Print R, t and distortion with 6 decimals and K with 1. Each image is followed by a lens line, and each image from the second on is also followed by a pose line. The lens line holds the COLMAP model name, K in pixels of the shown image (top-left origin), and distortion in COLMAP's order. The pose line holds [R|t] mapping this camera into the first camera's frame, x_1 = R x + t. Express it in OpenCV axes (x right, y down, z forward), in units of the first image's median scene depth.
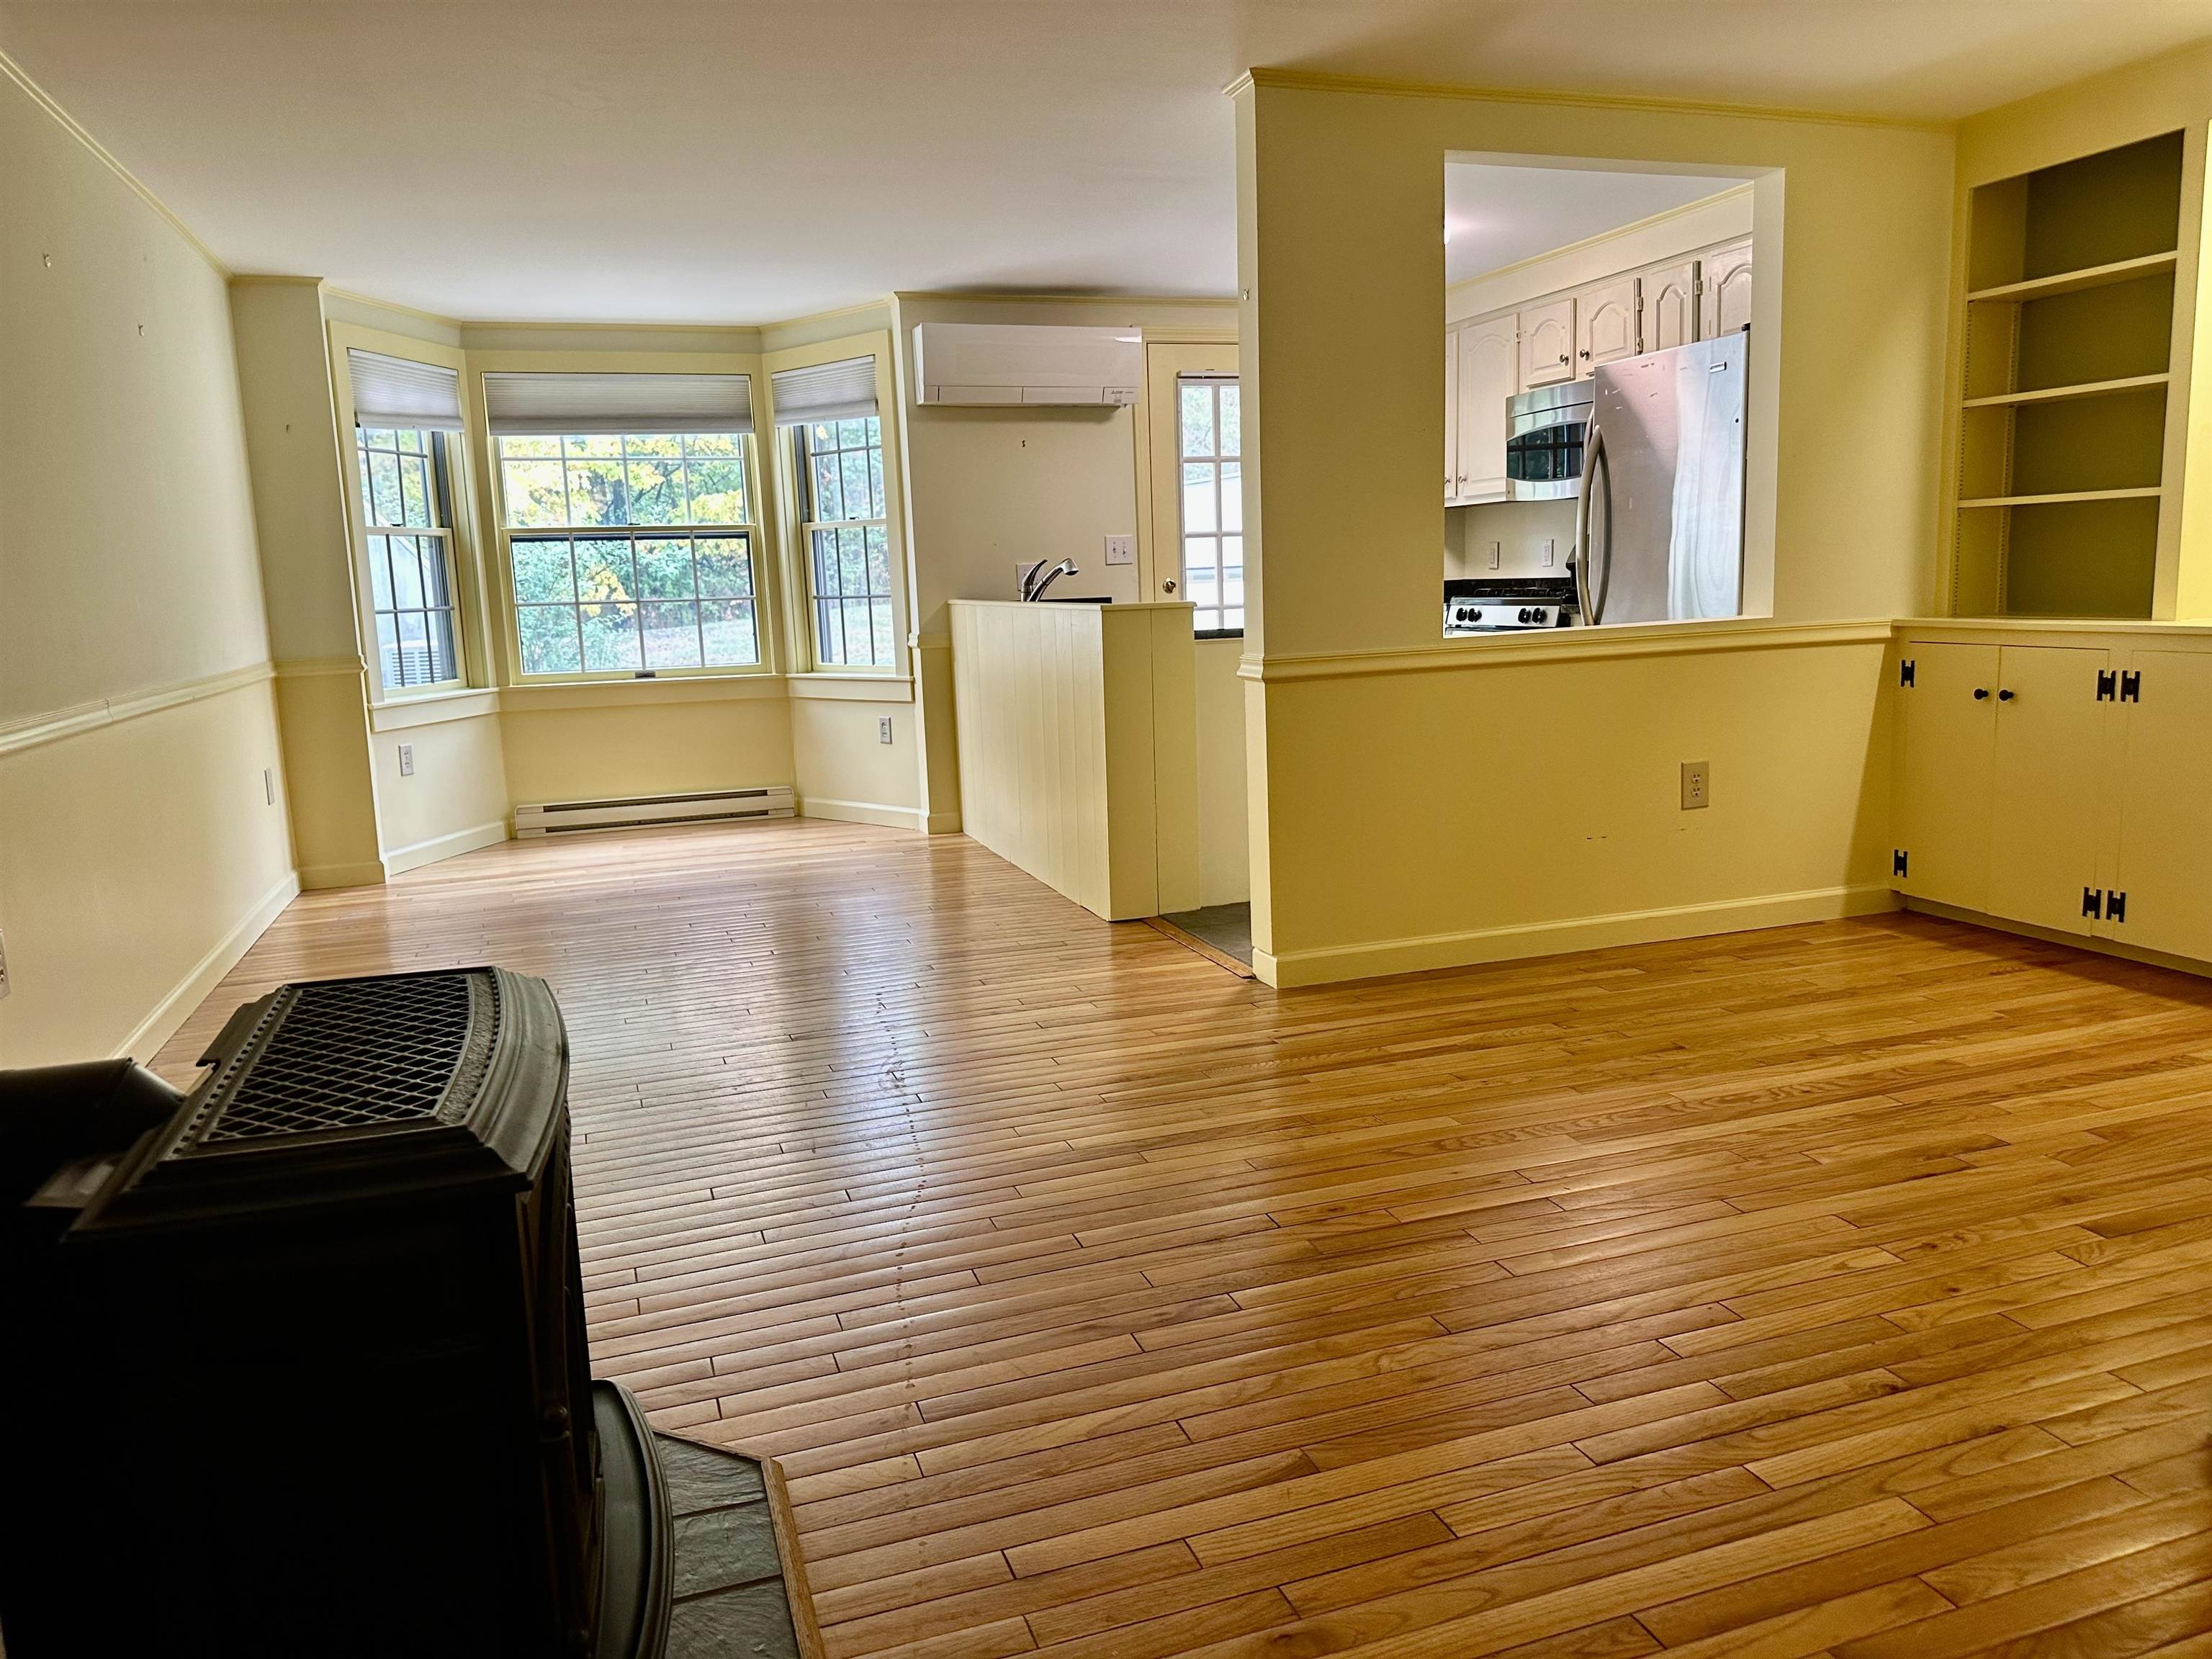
lens RADIAL K [[1549.0, 0, 1111.6], [0, 1549.0, 881.6], [0, 0, 1]] dist [0.055468, -0.092952]
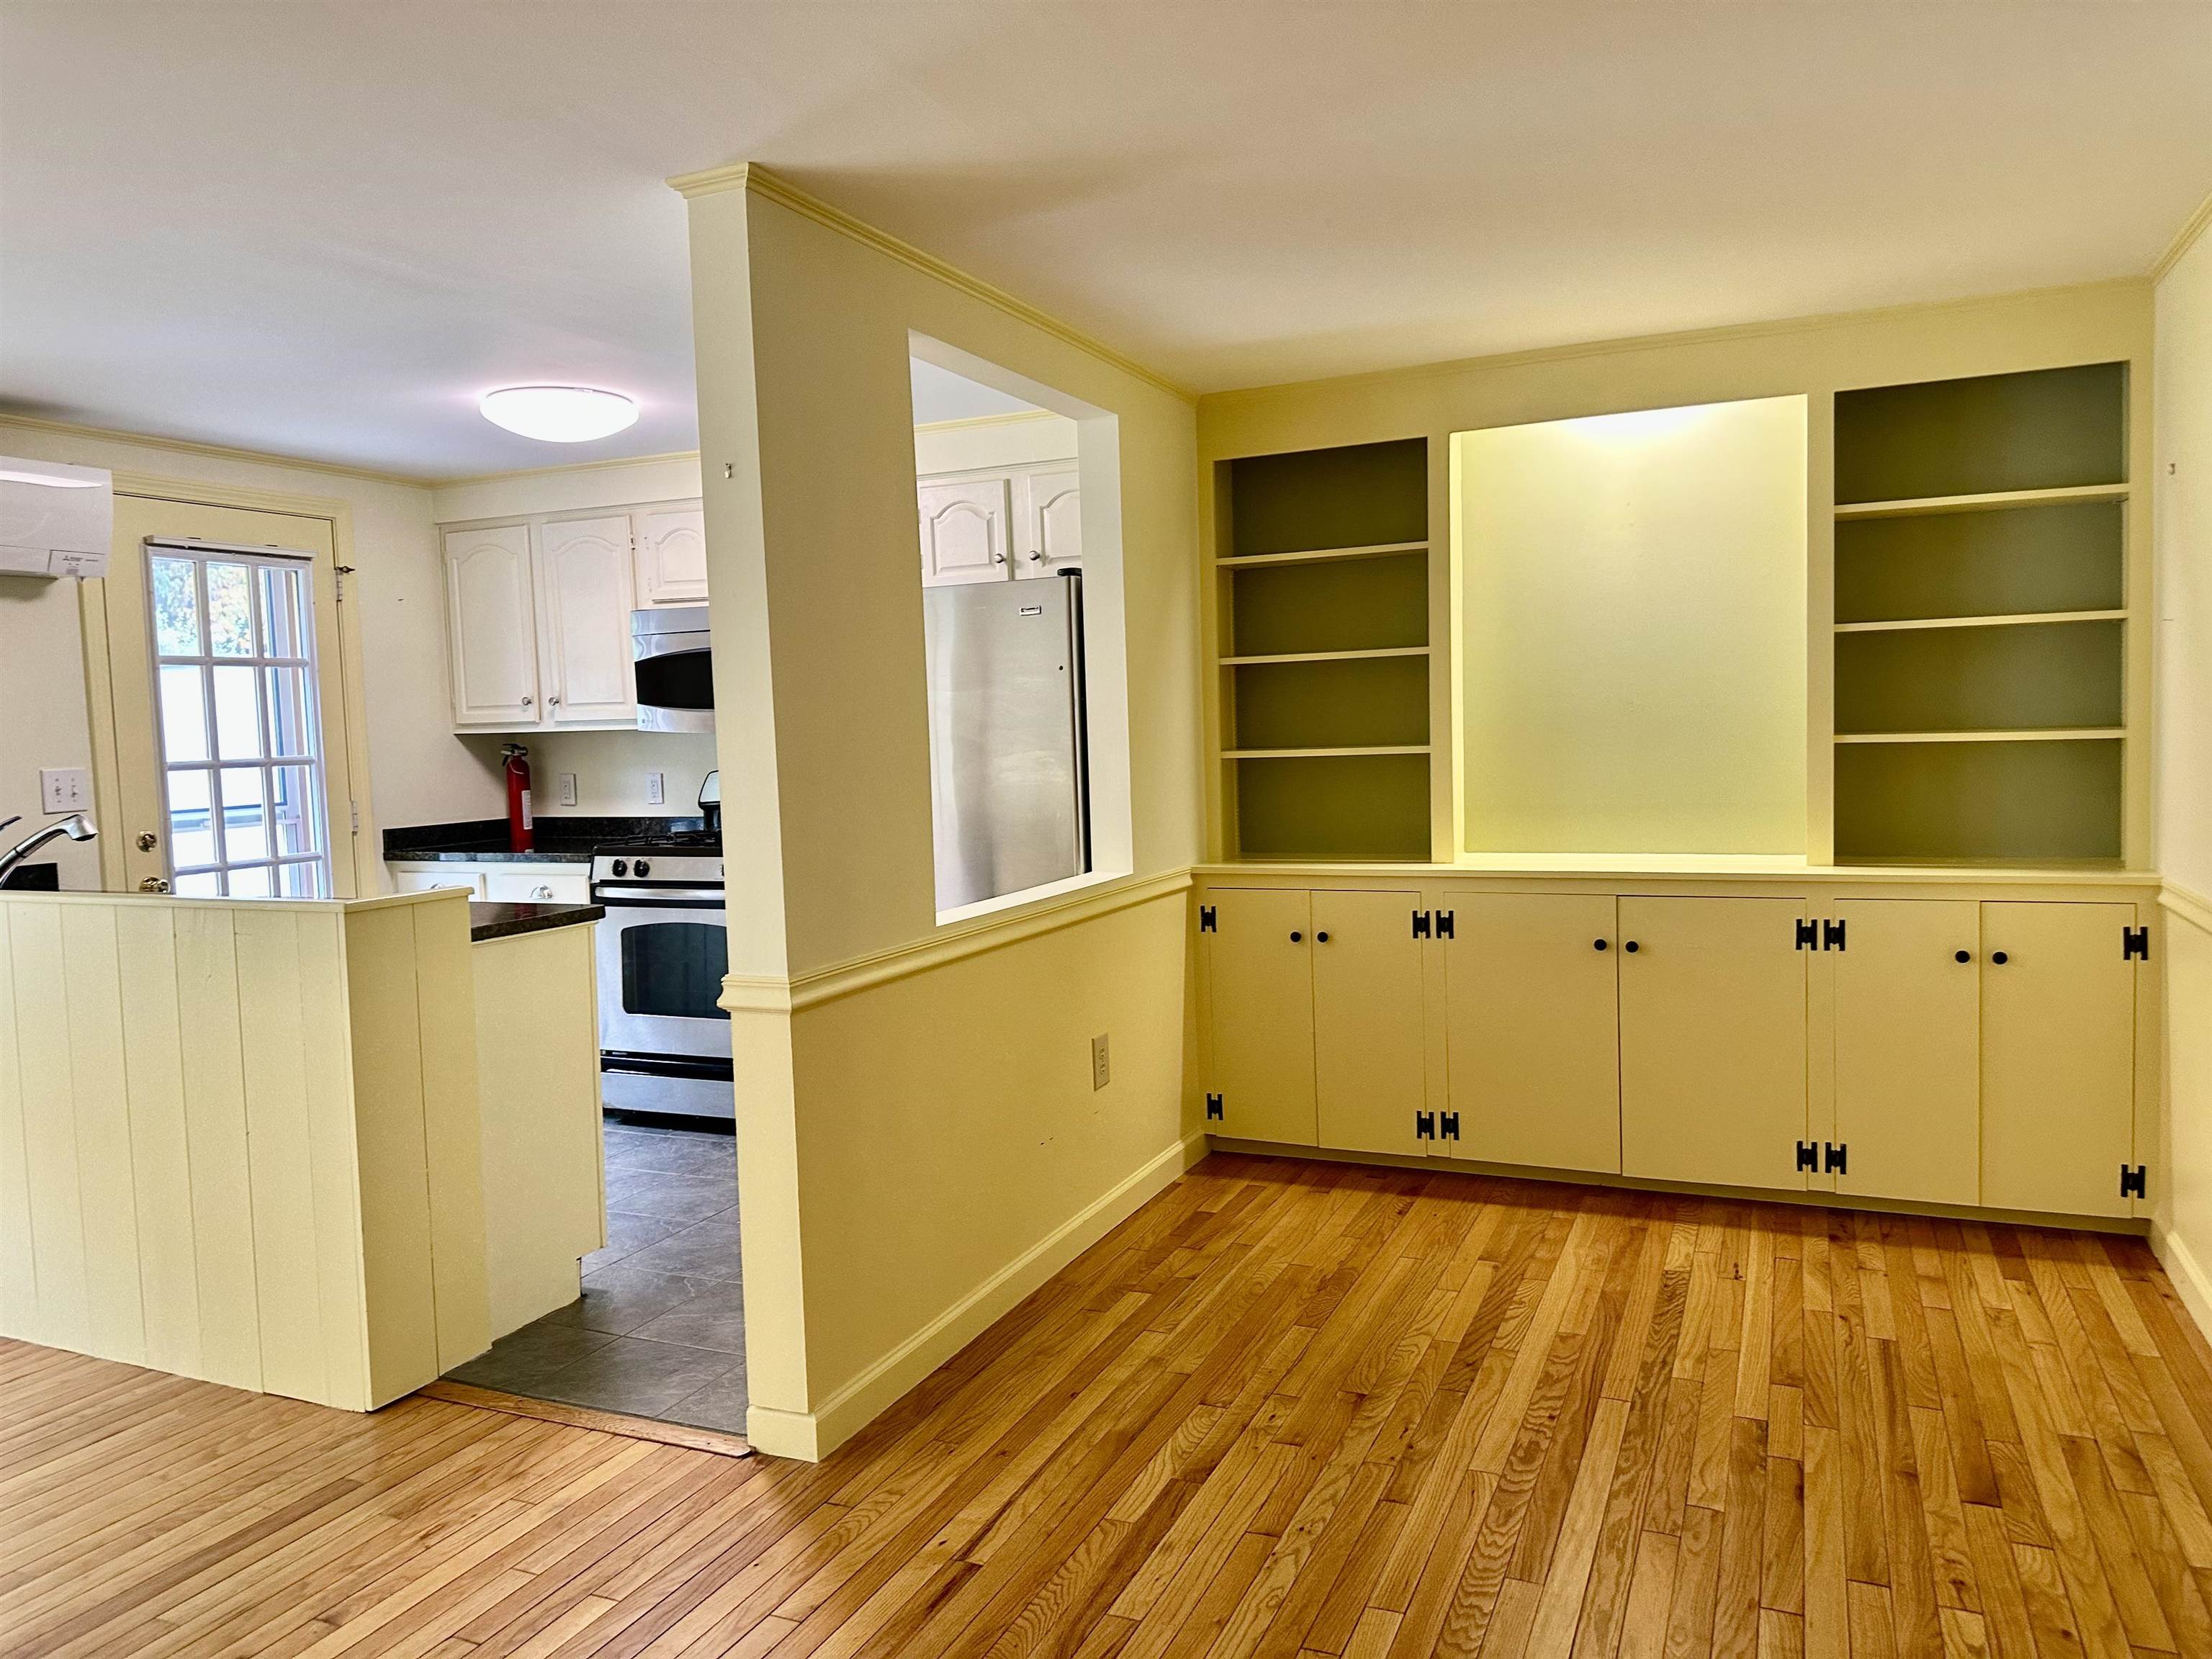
lens RADIAL K [[1557.8, 0, 1106.0], [0, 1557.8, 829.5], [0, 0, 1]] dist [0.059210, -0.086148]
pose [[0.677524, -0.034163, 0.734707, -0.285599], [0.146747, 0.985115, -0.089520, -0.116079], [-0.720712, 0.168468, 0.672453, 0.382775]]
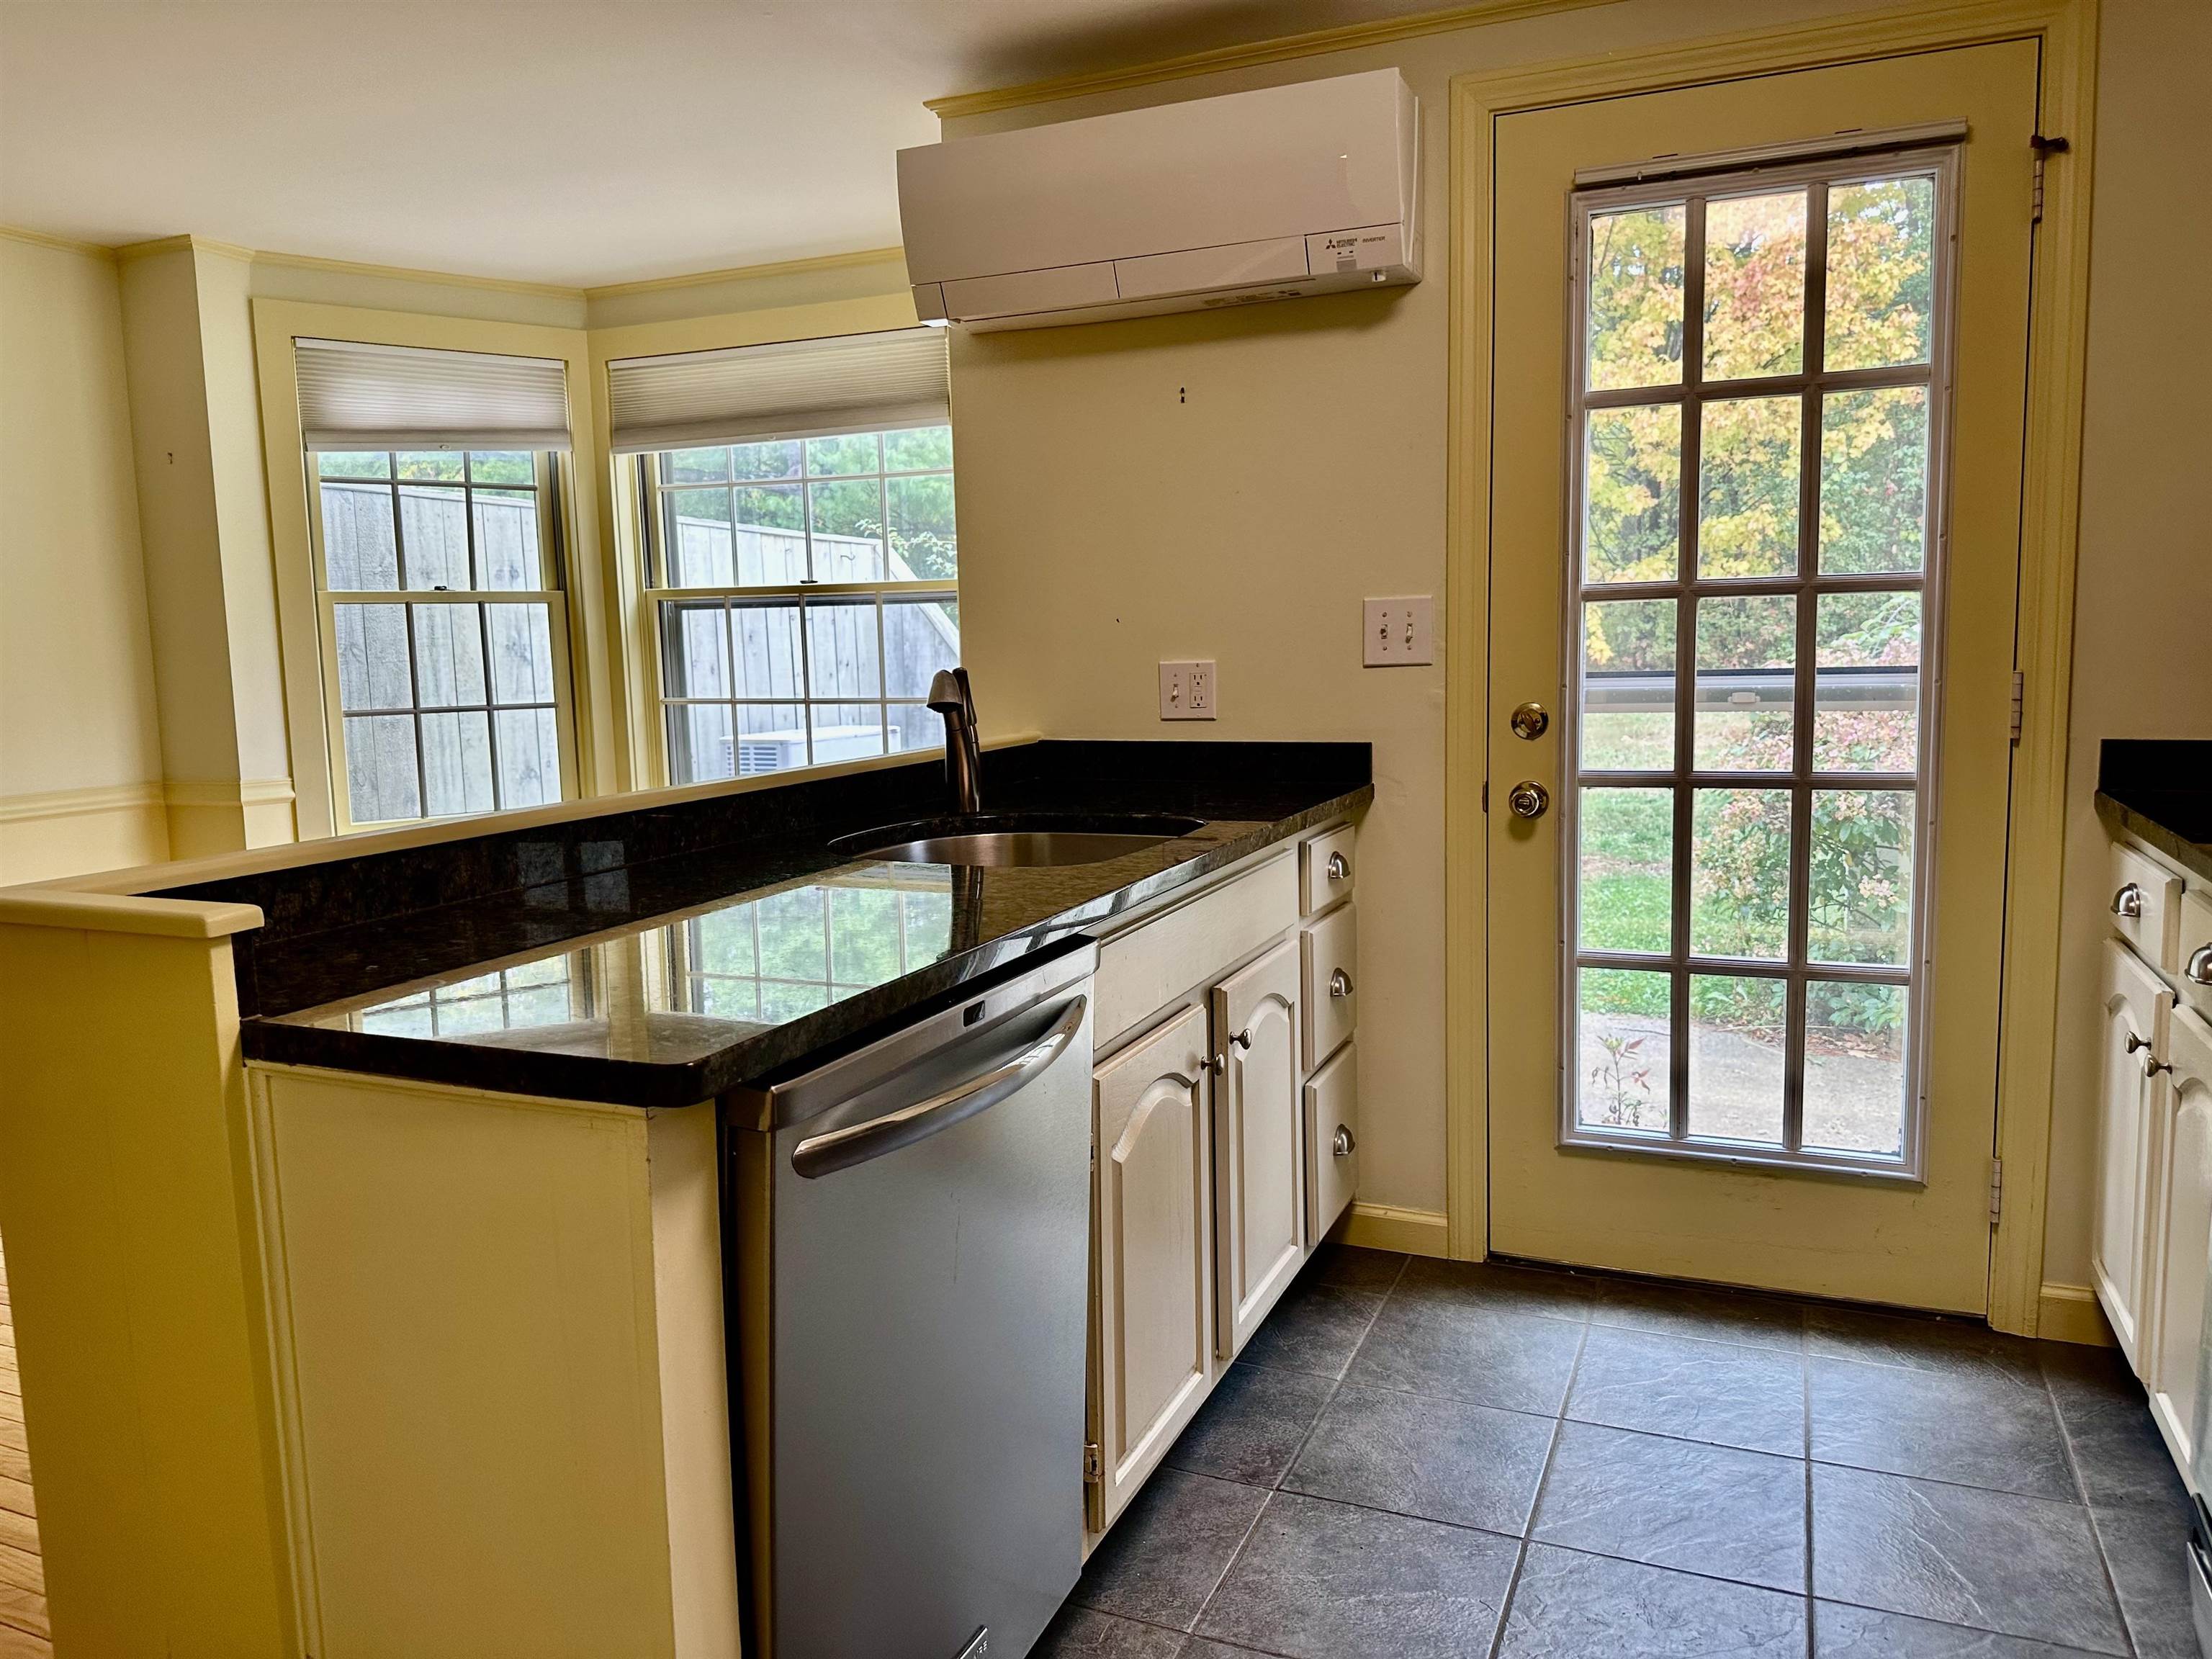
lens RADIAL K [[1557.8, 0, 1106.0], [0, 1557.8, 829.5], [0, 0, 1]] dist [0.059210, -0.086148]
pose [[0.748260, 0.095275, -0.656529, 0.346763], [-0.131668, 0.991274, -0.006212, -0.230760], [0.650208, 0.091092, 0.754275, 0.997289]]
